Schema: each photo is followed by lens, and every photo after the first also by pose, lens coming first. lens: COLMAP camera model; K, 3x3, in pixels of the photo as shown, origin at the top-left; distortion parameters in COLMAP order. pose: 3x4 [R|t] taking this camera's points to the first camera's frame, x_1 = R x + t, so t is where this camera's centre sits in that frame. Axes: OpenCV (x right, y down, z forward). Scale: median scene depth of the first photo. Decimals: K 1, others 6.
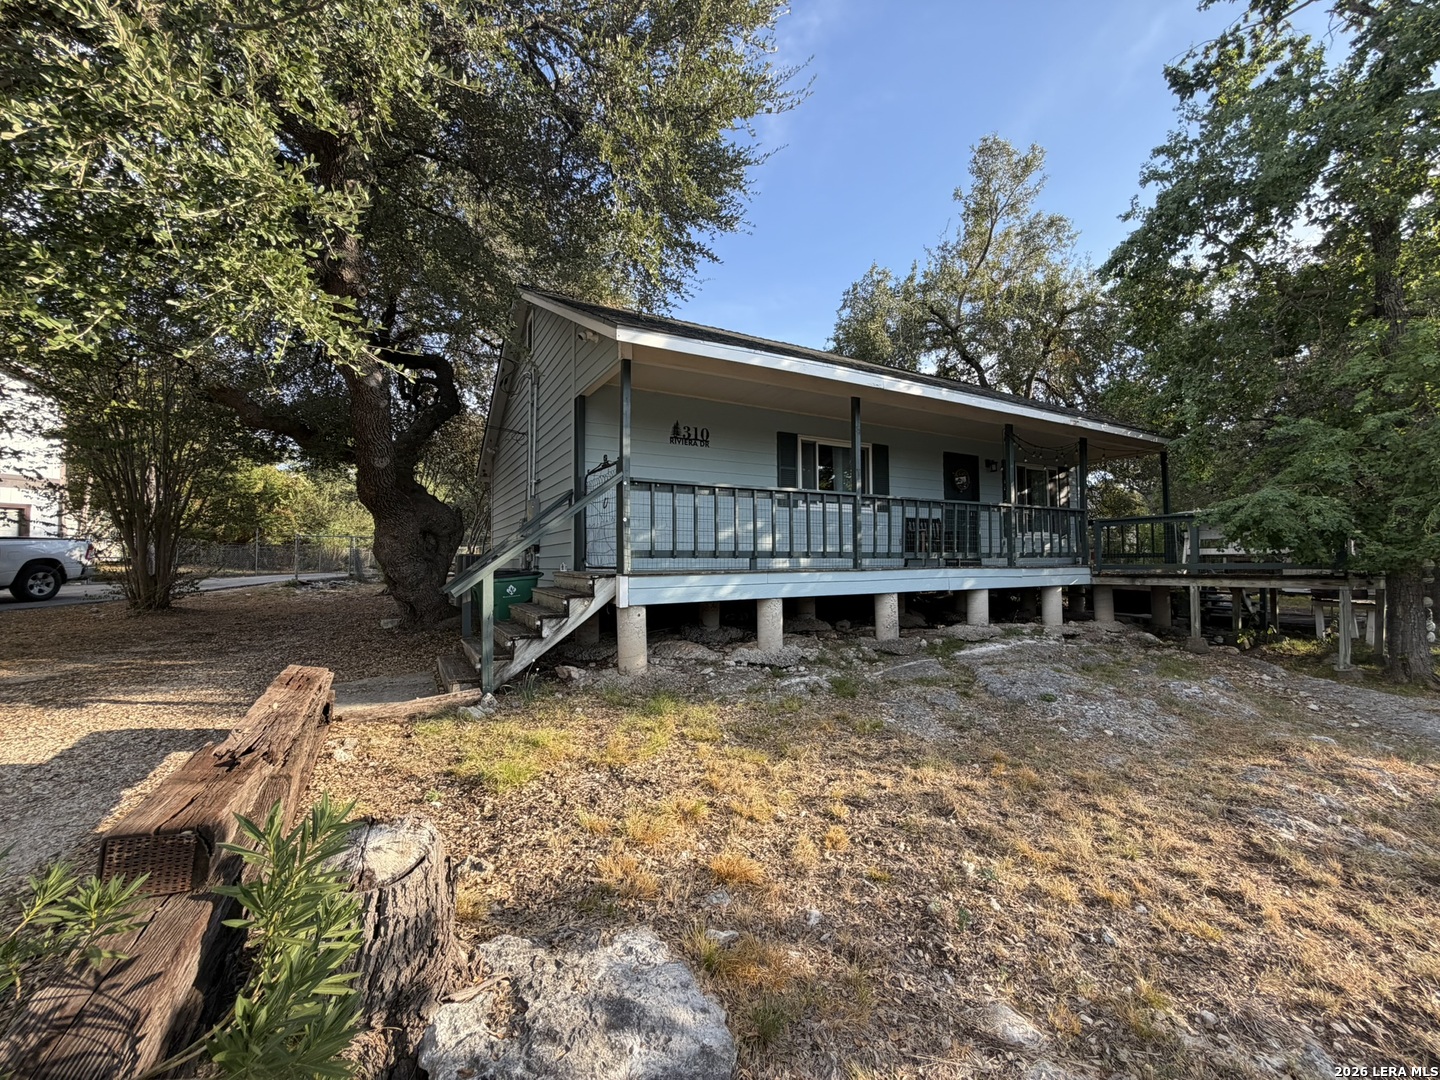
lens RADIAL K [[573.4, 0, 715.1], [0, 573.4, 540.5], [0, 0, 1]] dist [-0.001007, -0.000037]
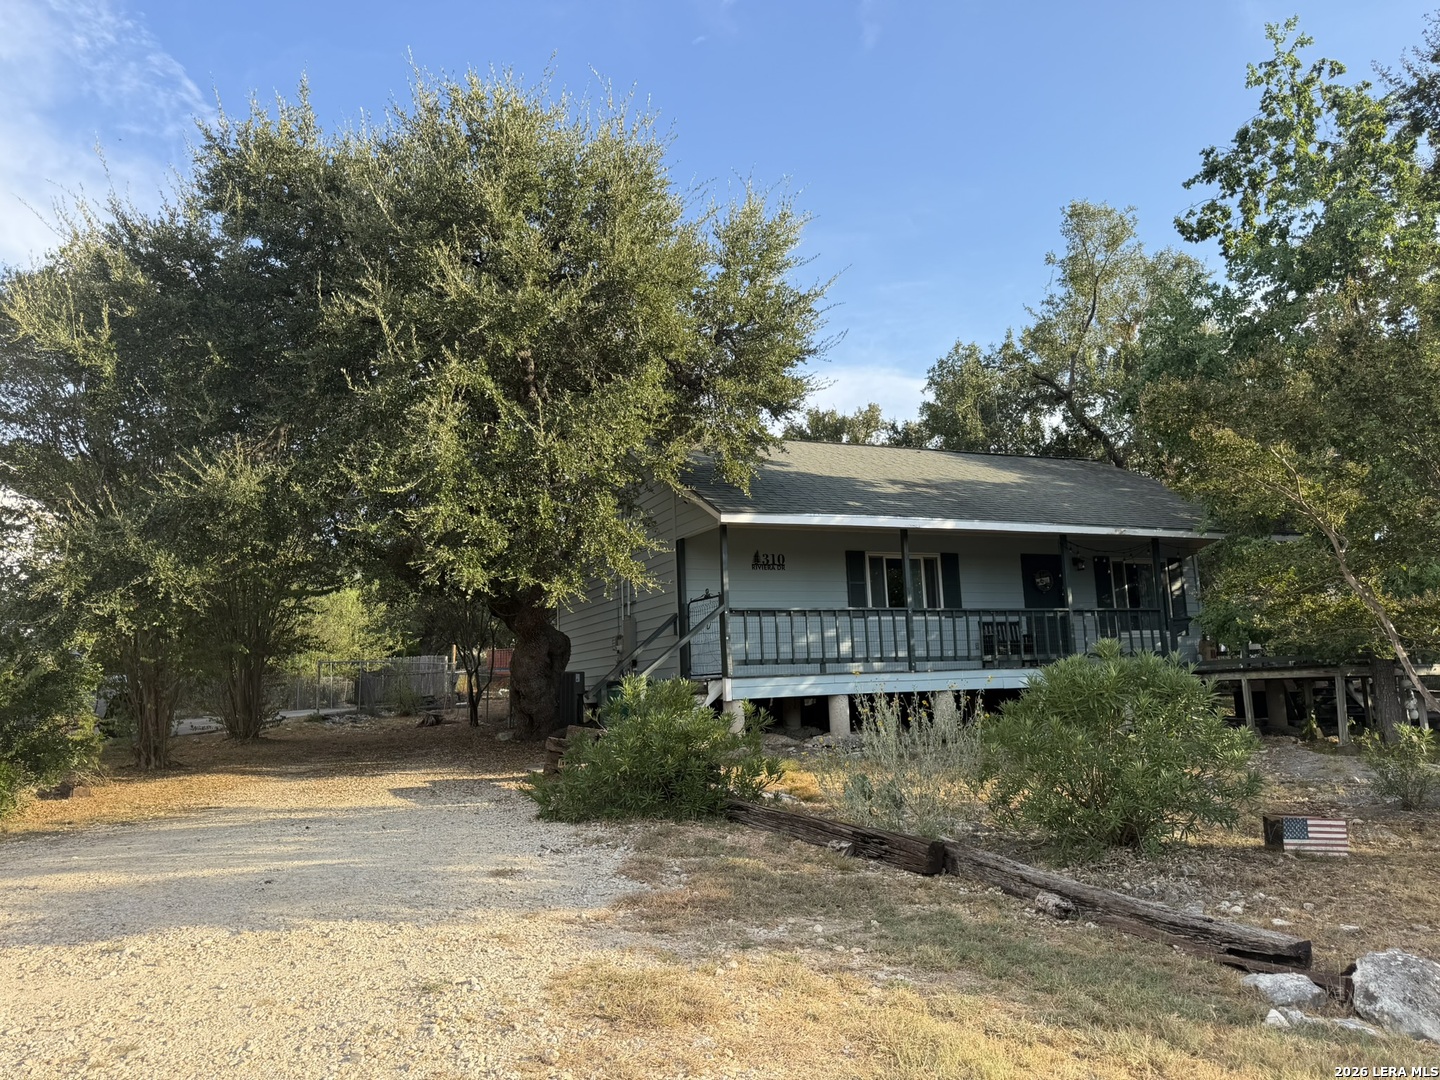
lens RADIAL K [[1004.6, 0, 719.9], [0, 1004.6, 547.3], [0, 0, 1]] dist [0.212322, -0.310599]
pose [[0.995359, -0.045698, -0.084686, 0.036276], [0.037345, 0.994513, -0.097722, -0.014160], [0.088687, 0.094106, 0.991604, -1.167692]]
